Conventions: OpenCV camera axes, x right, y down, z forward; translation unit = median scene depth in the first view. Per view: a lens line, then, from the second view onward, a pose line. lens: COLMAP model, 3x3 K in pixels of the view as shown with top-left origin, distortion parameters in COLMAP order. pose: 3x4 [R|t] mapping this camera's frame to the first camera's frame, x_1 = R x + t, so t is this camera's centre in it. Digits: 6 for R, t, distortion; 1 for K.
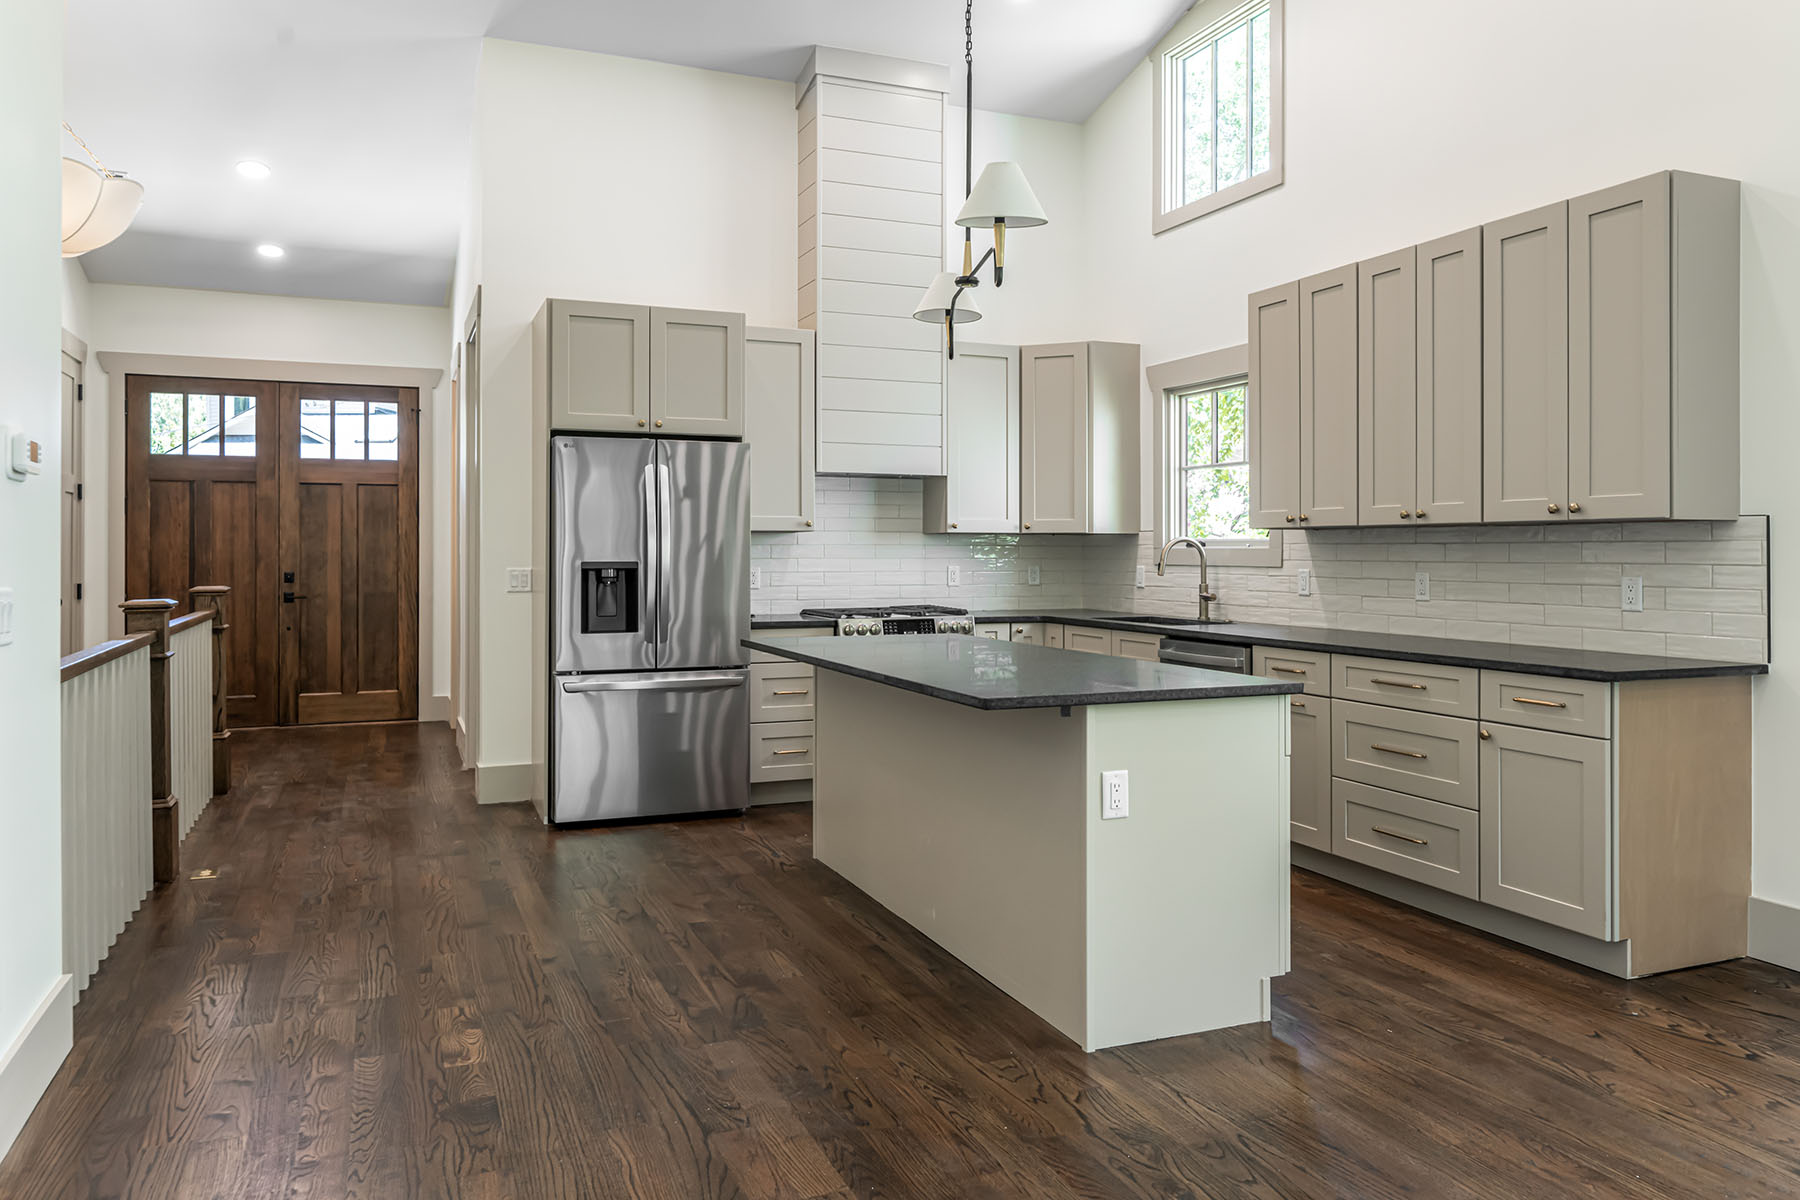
lens RADIAL K [[1238.2, 0, 896.6], [0, 1238.2, 547.6], [0, 0, 1]] dist [0.001966, -0.001615]
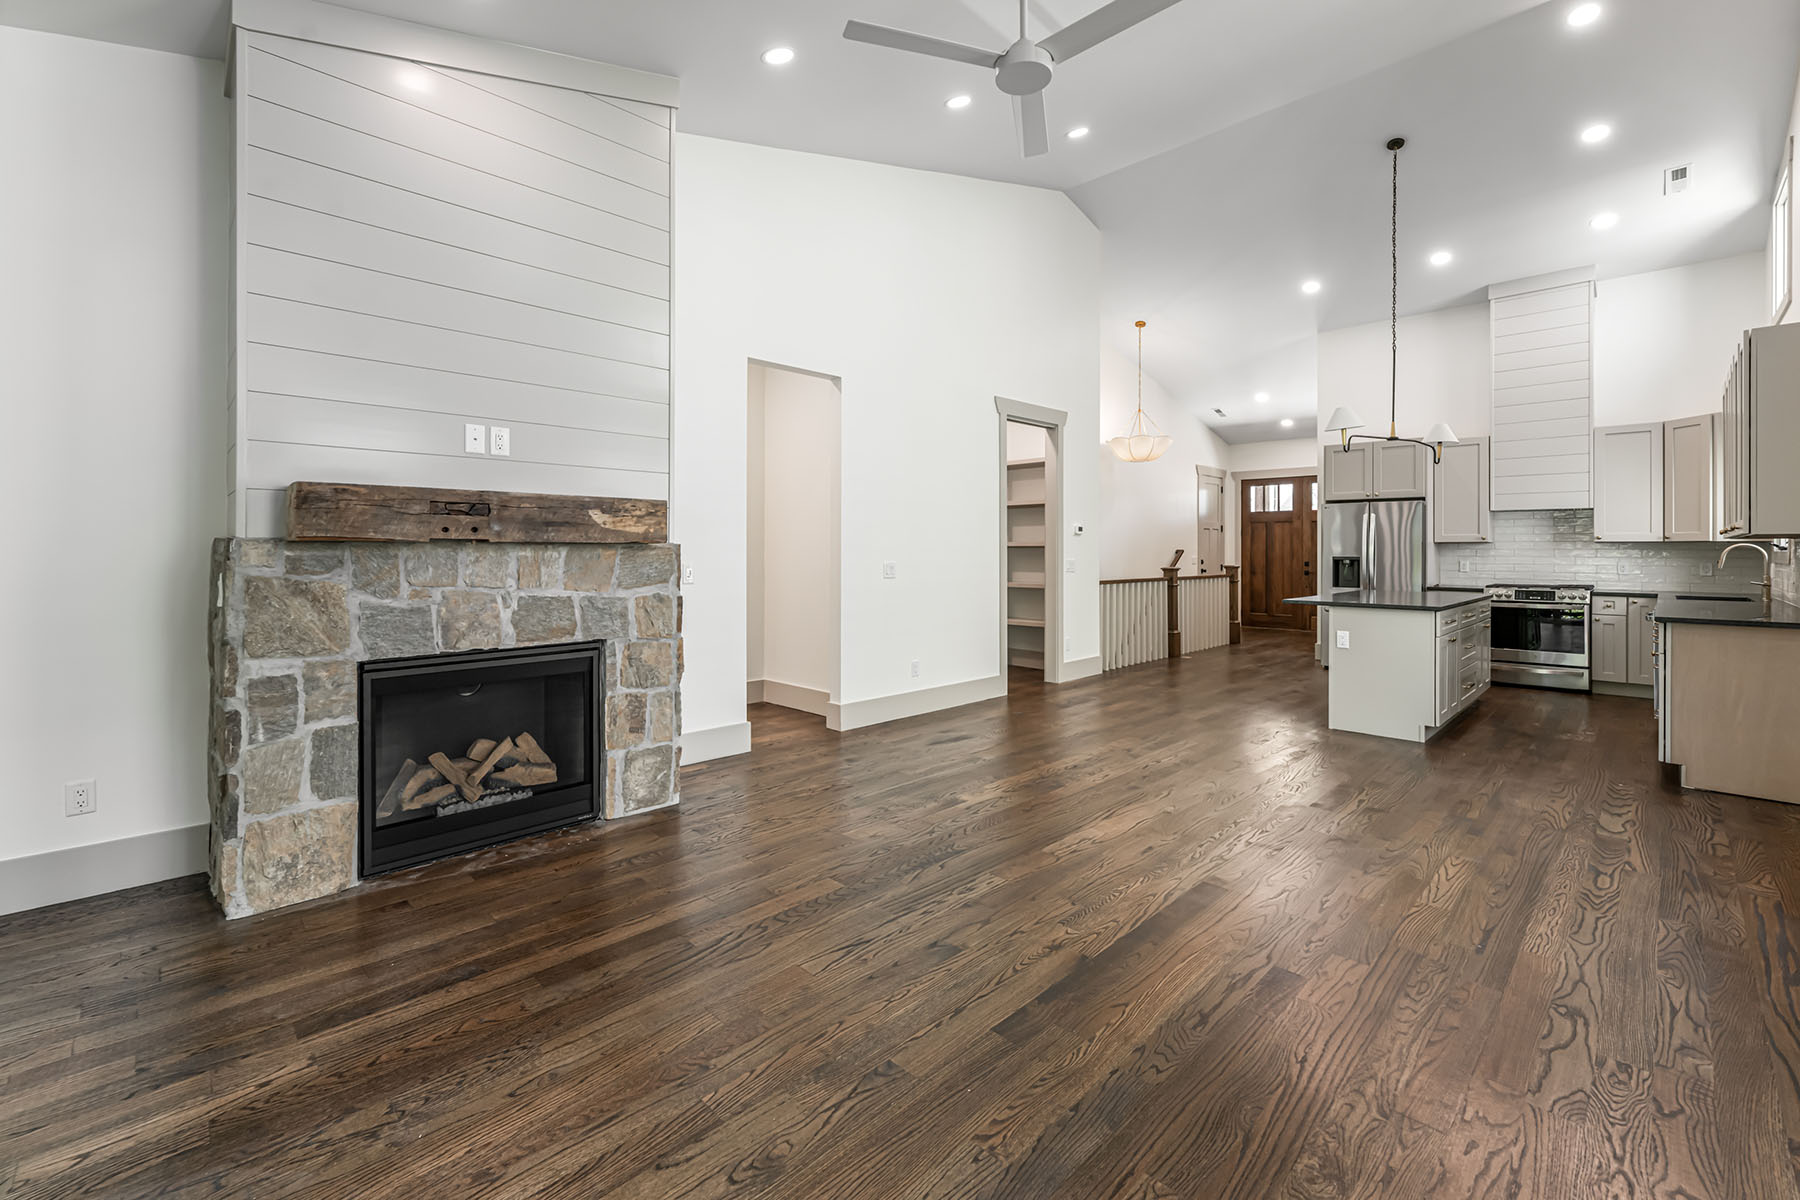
lens RADIAL K [[760.2, 0, 896.0], [0, 760.2, 549.2], [0, 0, 1]] dist [0.001905, 0.000469]
pose [[0.386022, -0.000624, -0.922489, 0.730491], [-0.000474, 1.000000, -0.000875, -0.000902], [0.922490, 0.000775, 0.386021, -0.313779]]
